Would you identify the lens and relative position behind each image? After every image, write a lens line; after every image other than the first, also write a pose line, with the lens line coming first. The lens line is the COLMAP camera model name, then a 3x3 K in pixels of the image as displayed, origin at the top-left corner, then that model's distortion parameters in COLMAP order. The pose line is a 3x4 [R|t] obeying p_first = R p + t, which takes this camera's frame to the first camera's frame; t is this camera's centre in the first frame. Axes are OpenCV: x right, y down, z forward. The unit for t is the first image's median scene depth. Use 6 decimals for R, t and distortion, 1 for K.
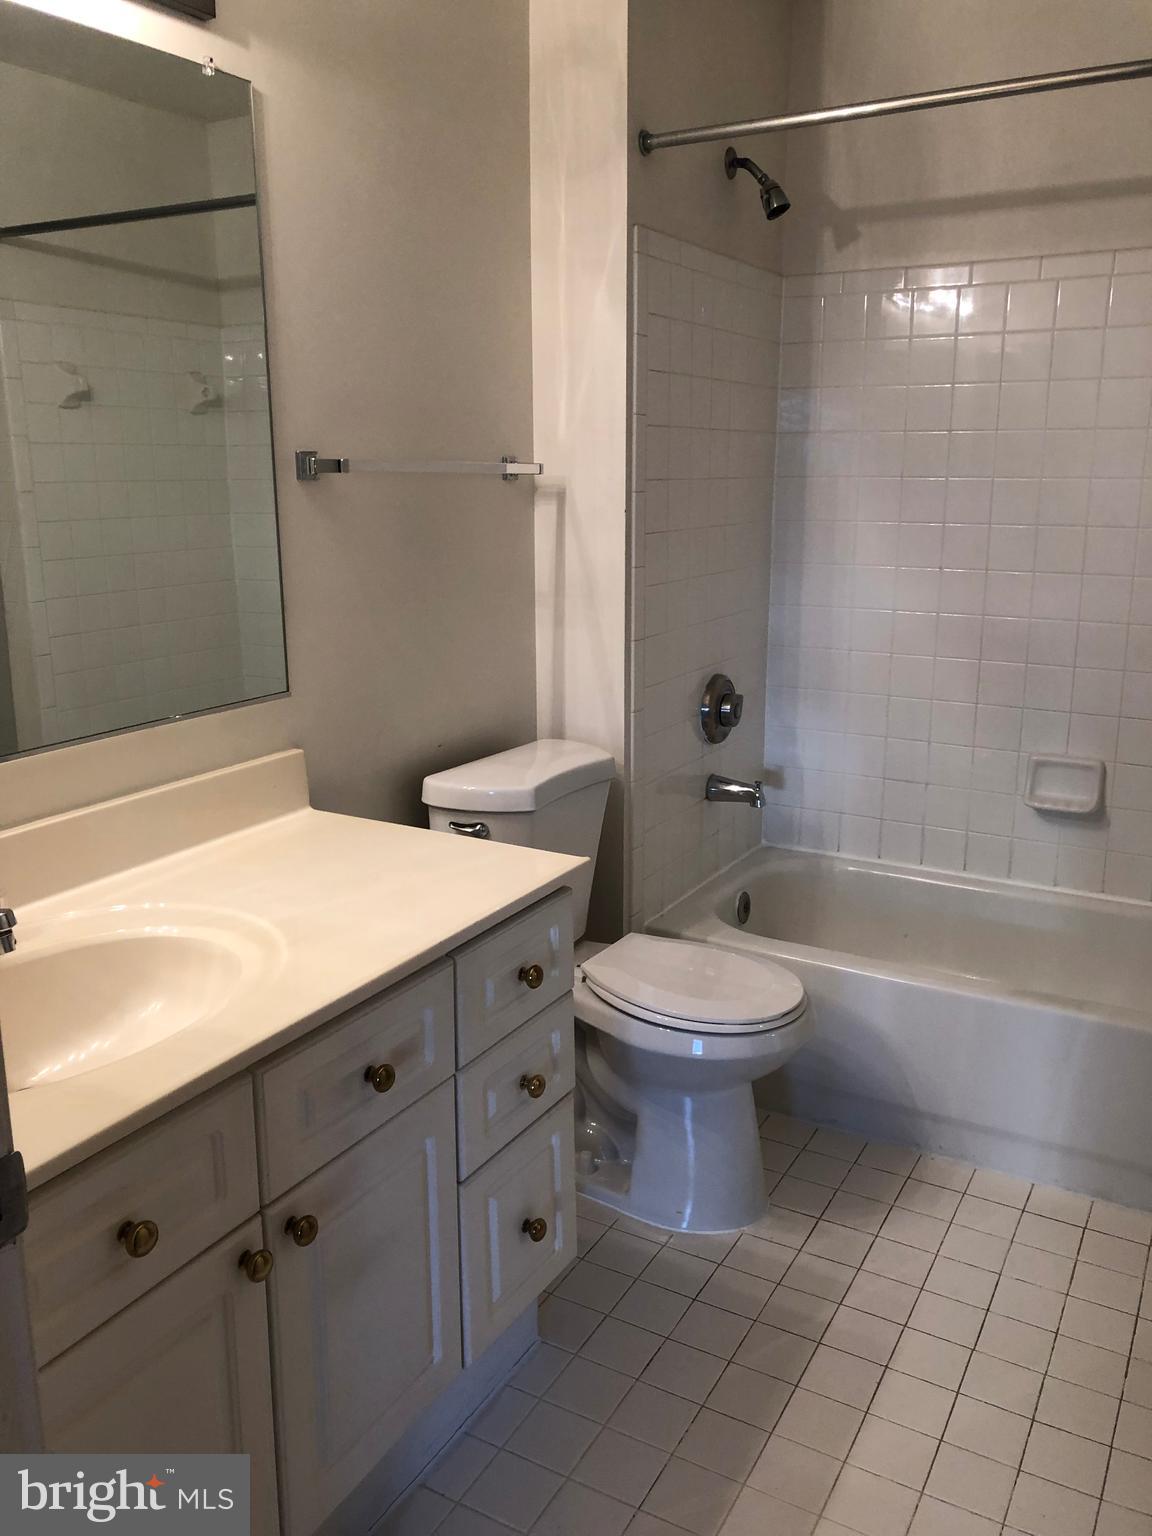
lens RADIAL K [[1254.4, 0, 578.1], [0, 1254.4, 763.6], [0, 0, 1]] dist [0.038562, -0.032134]
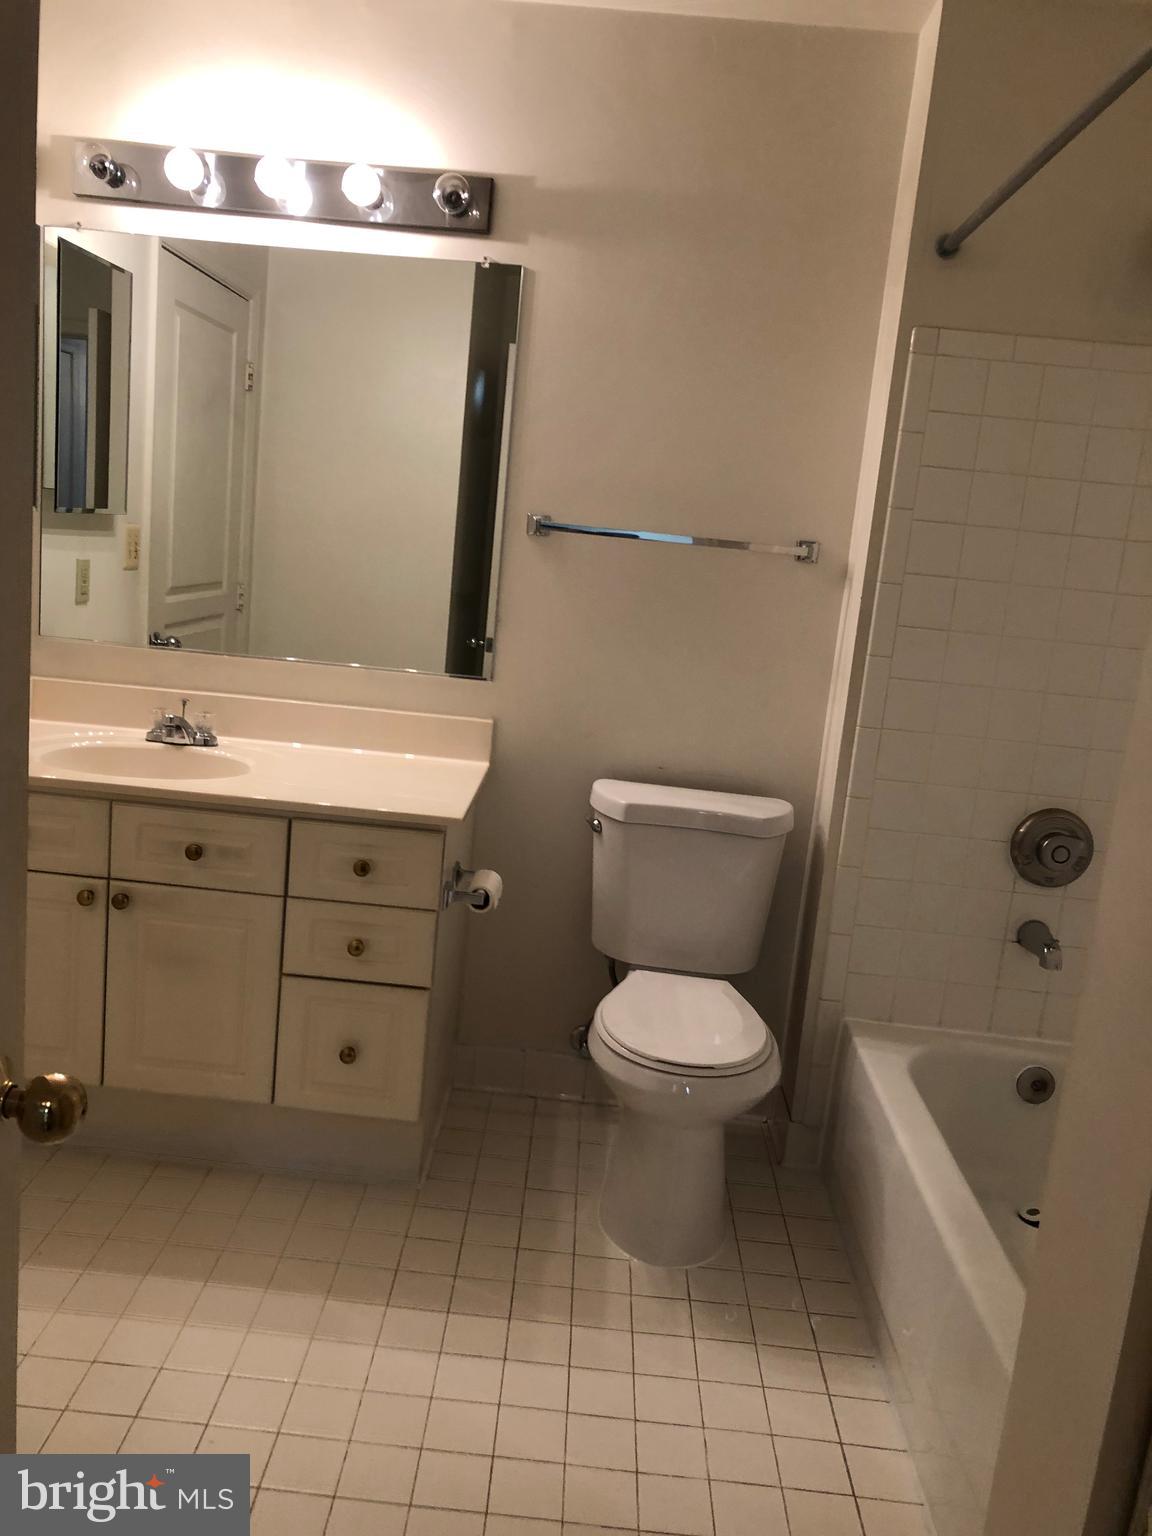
lens RADIAL K [[1254.4, 0, 576.9], [0, 1254.4, 770.7], [0, 0, 1]] dist [0.038562, -0.032134]
pose [[0.456704, 0.229874, -0.859406, 1.179746], [-0.301202, 0.948940, 0.093759, -0.132269], [0.837077, 0.216035, 0.502623, 0.434132]]
